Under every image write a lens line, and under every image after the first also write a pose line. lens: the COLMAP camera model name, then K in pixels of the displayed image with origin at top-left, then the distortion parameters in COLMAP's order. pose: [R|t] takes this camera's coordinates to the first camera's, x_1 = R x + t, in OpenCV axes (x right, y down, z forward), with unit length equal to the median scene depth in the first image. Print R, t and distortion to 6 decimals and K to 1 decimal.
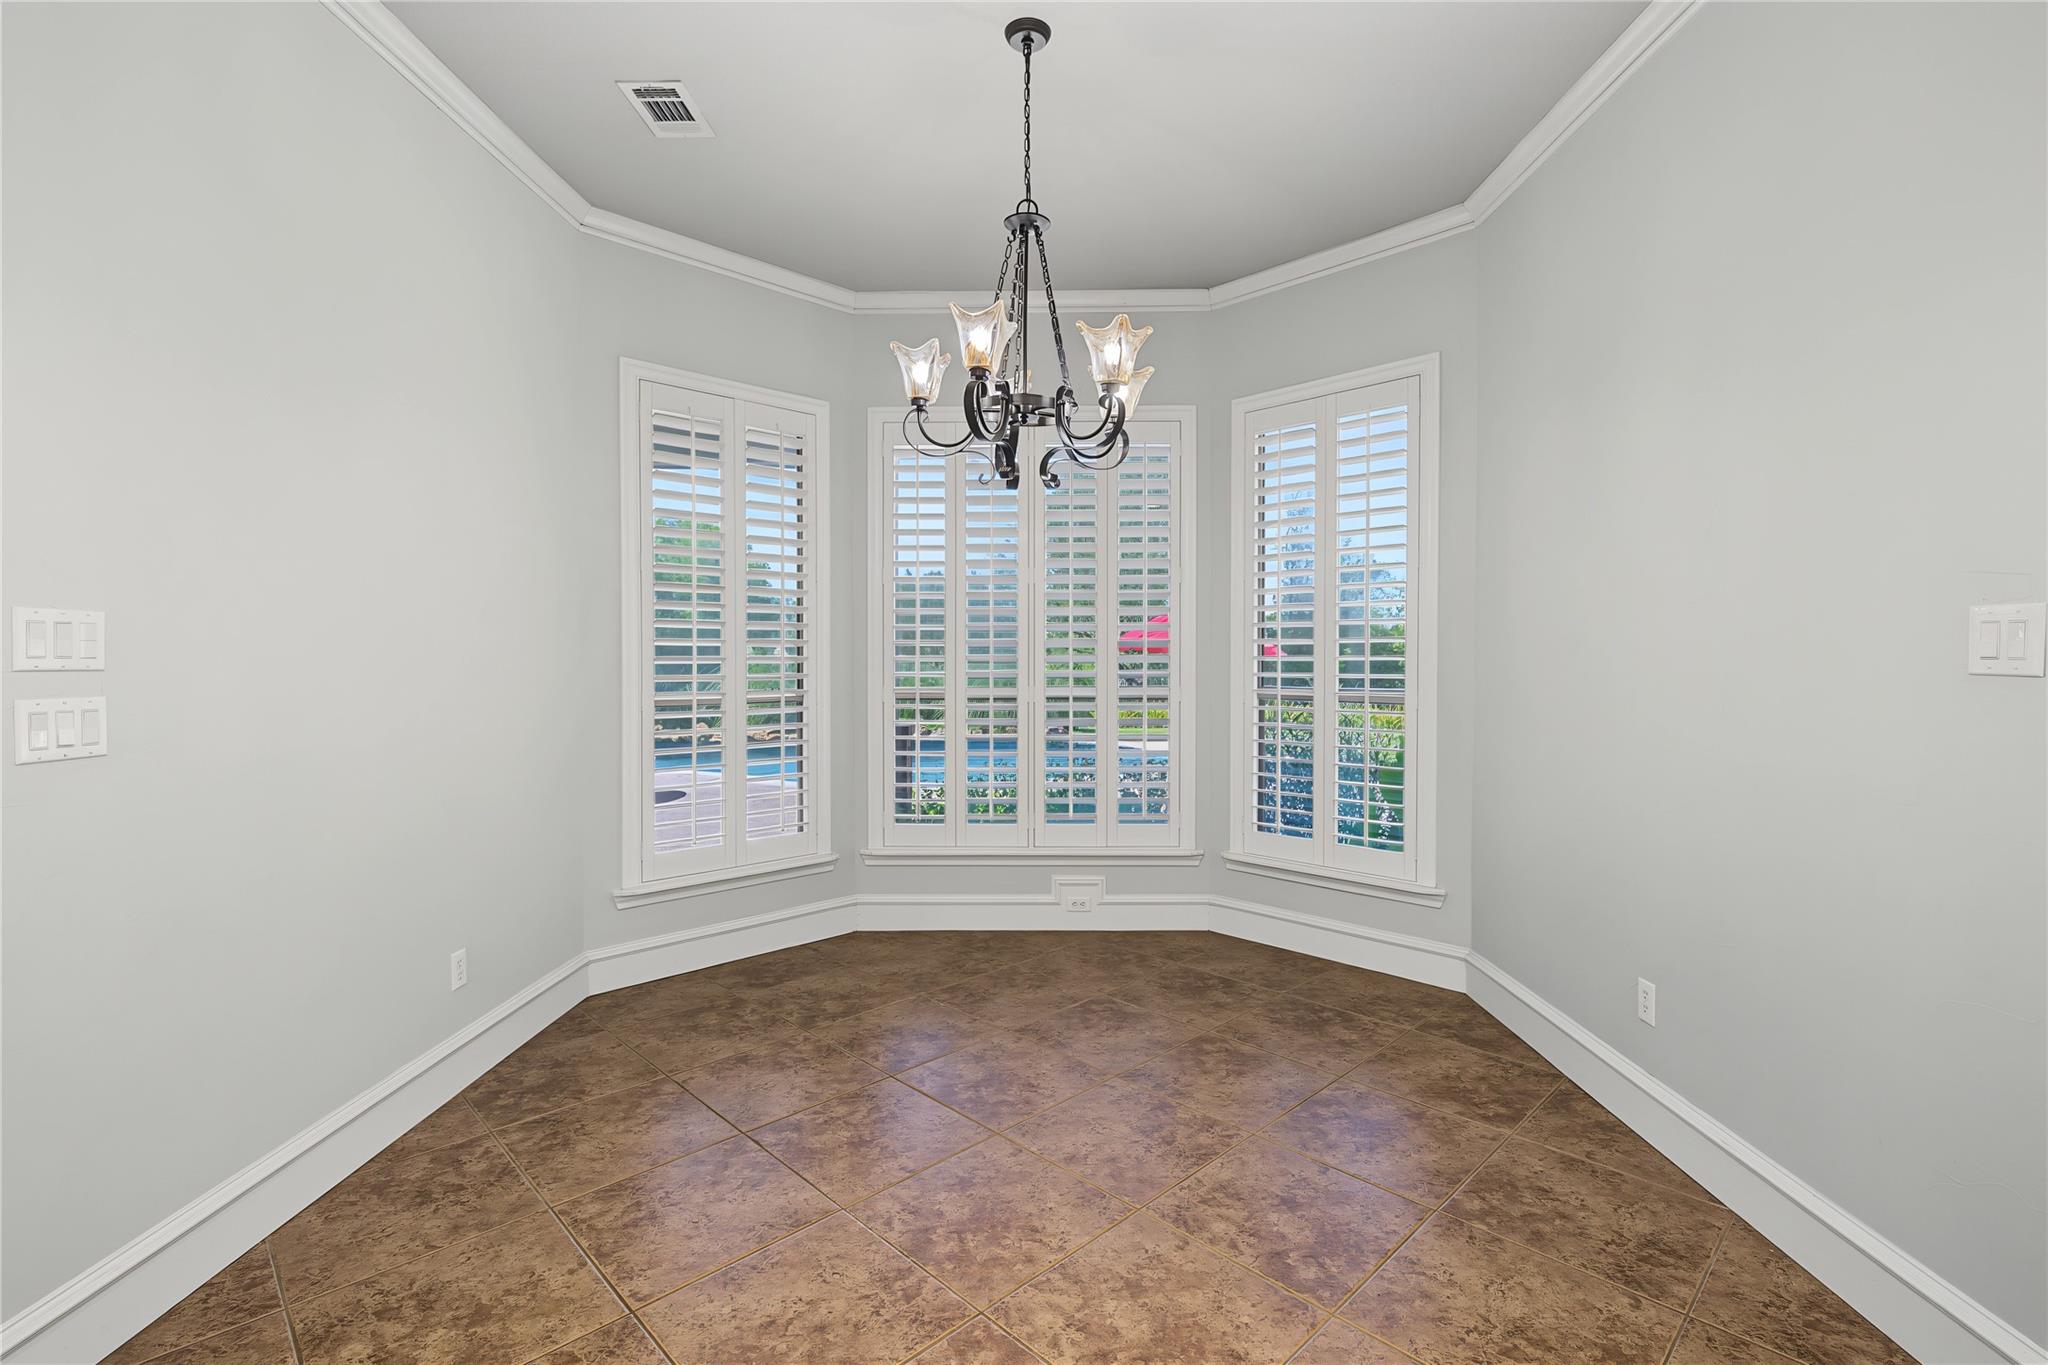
lens RADIAL K [[948.0, 0, 1024.0], [0, 948.0, 682.5], [0, 0, 1]] dist [0.001091, 0.000060]
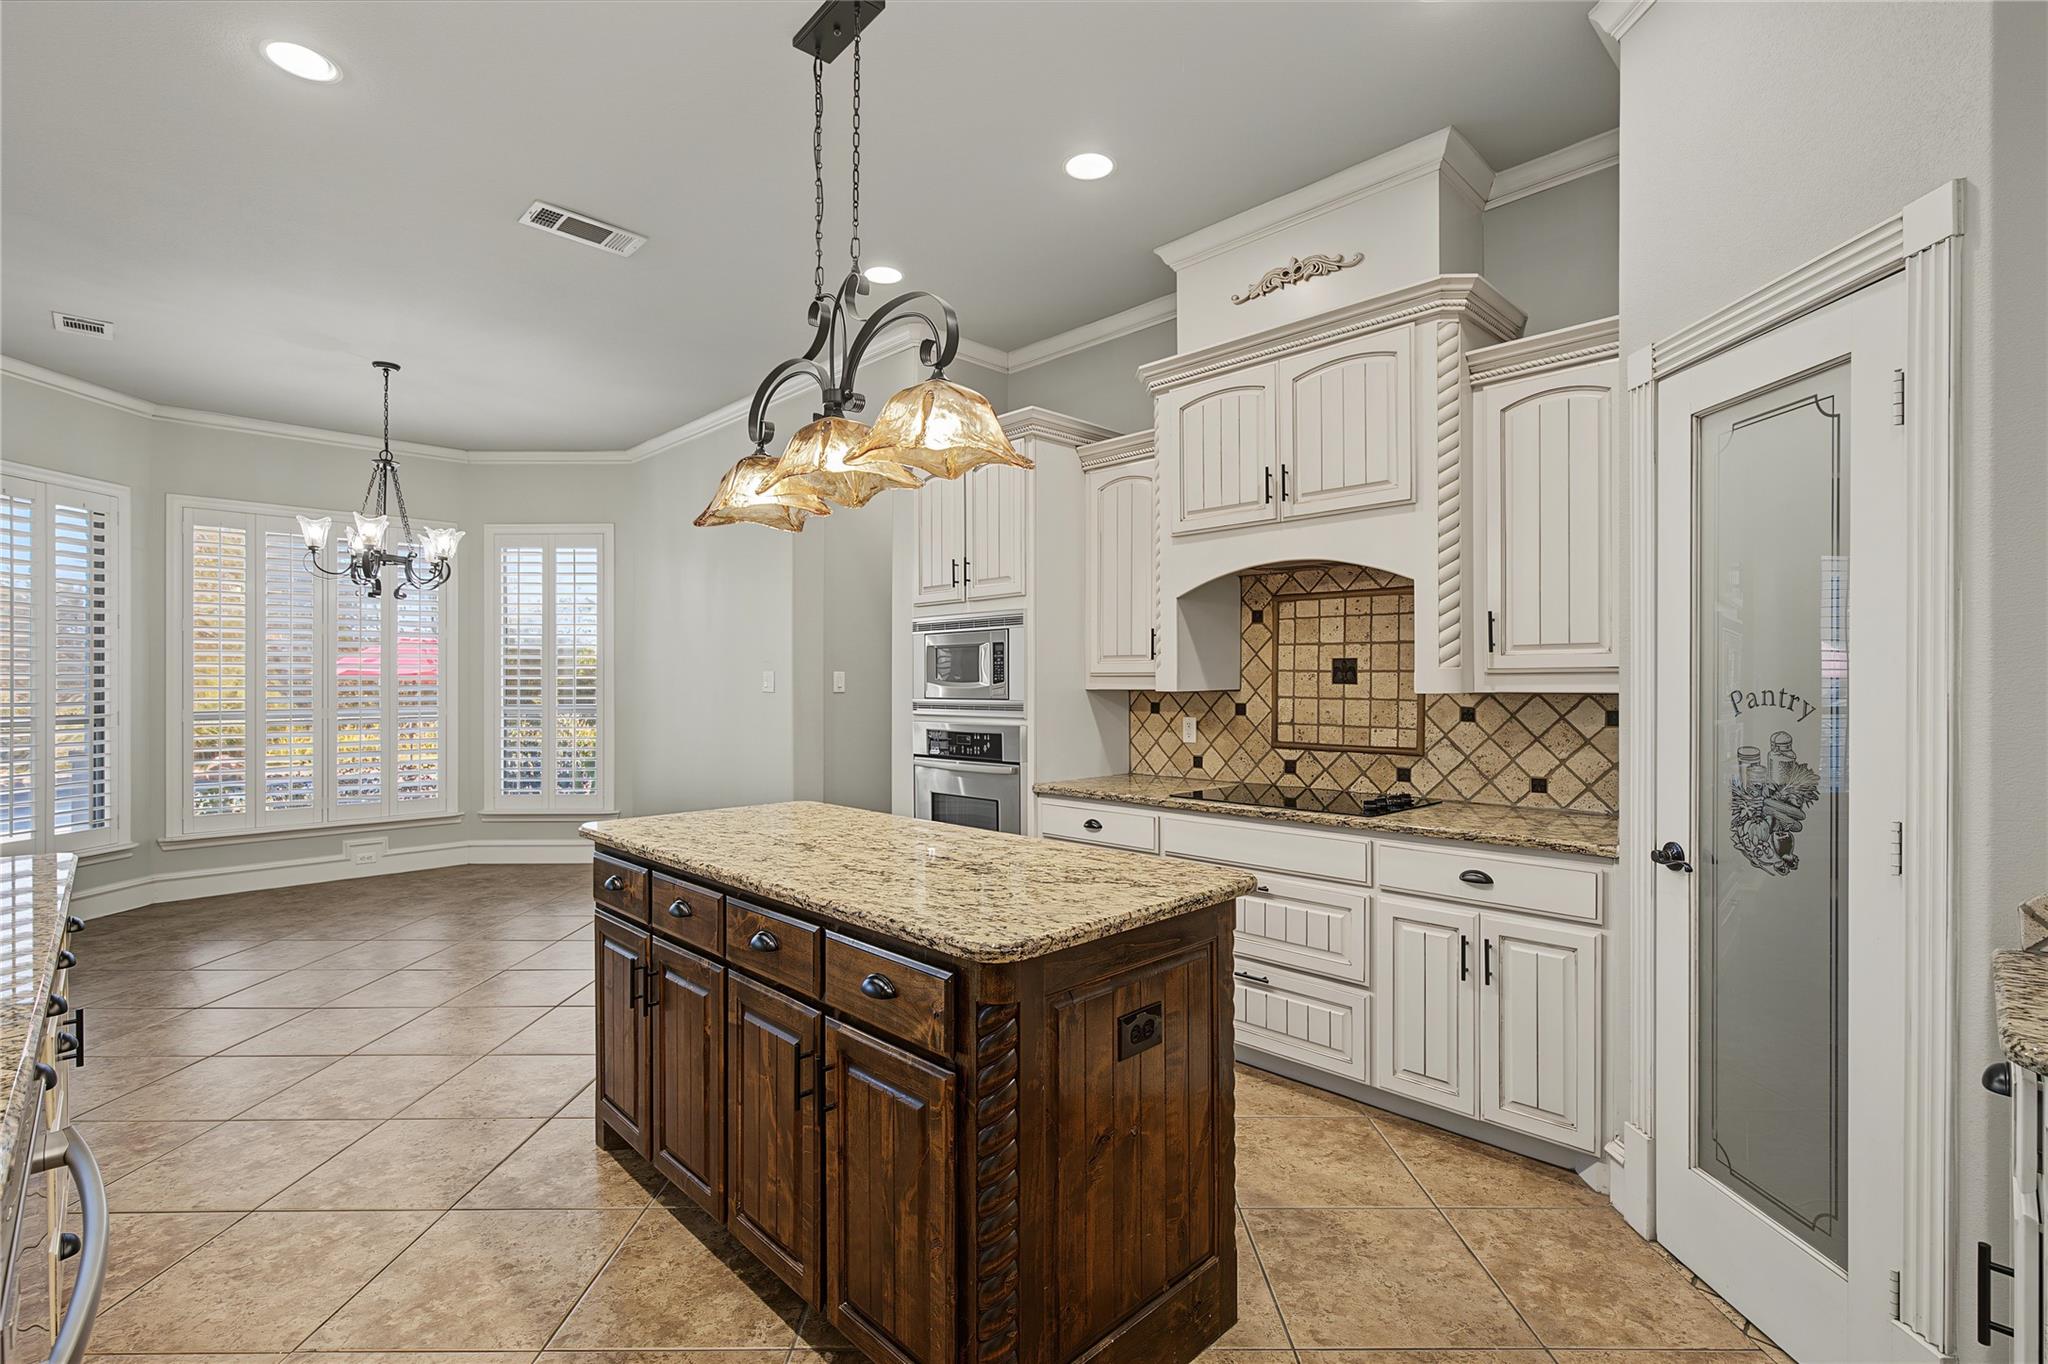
lens RADIAL K [[937.5, 0, 1024.0], [0, 937.5, 682.0], [0, 0, 1]] dist [0.018907, -0.000119]
pose [[0.701499, 0.003146, 0.712664, -0.329776], [0.013408, 0.999755, -0.017611, 0.006287], [-0.712544, 0.021910, 0.701285, -0.908606]]
